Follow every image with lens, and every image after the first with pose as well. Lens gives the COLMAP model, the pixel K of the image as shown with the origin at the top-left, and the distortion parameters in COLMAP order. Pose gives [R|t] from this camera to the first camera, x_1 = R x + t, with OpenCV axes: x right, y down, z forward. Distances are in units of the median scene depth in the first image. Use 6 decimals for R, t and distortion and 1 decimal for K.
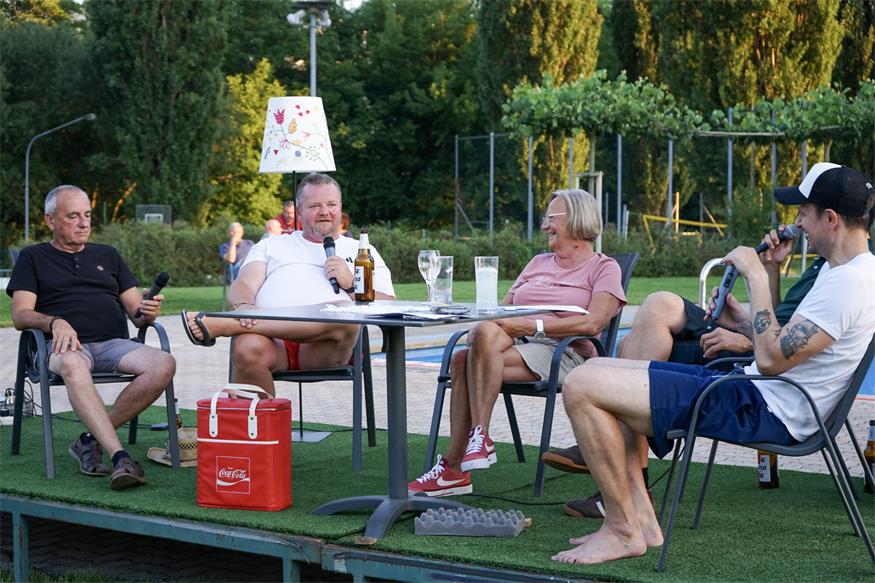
lens RADIAL K [[1849.6, 0, 437.5], [0, 1849.6, 291.5], [0, 0, 1]] dist [-0.014880, 0.150034]
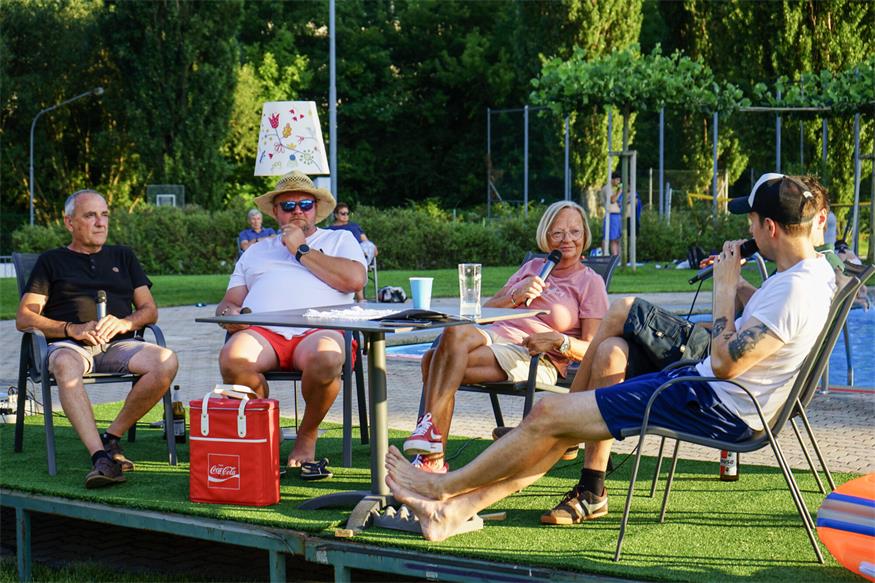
lens RADIAL K [[2055.8, 0, 437.5], [0, 2055.8, 291.5], [0, 0, 1]] dist [0.019542, -0.352791]
pose [[0.999680, -0.004506, -0.024908, 0.012163], [0.004793, 0.999922, 0.011495, -0.004833], [0.024855, -0.011610, 0.999624, -0.049366]]
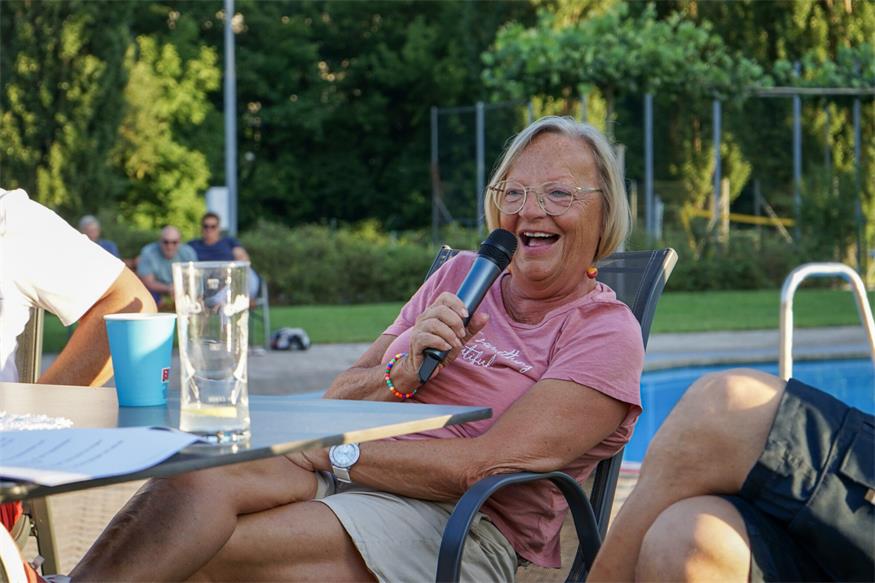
lens RADIAL K [[2055.8, 0, 437.5], [0, 2055.8, 291.5], [0, 0, 1]] dist [0.019542, -0.352791]
pose [[0.999910, -0.011587, -0.006702, 0.020312], [0.011539, 0.999908, -0.007080, -0.003455], [0.006783, 0.007002, 0.999952, 0.188726]]
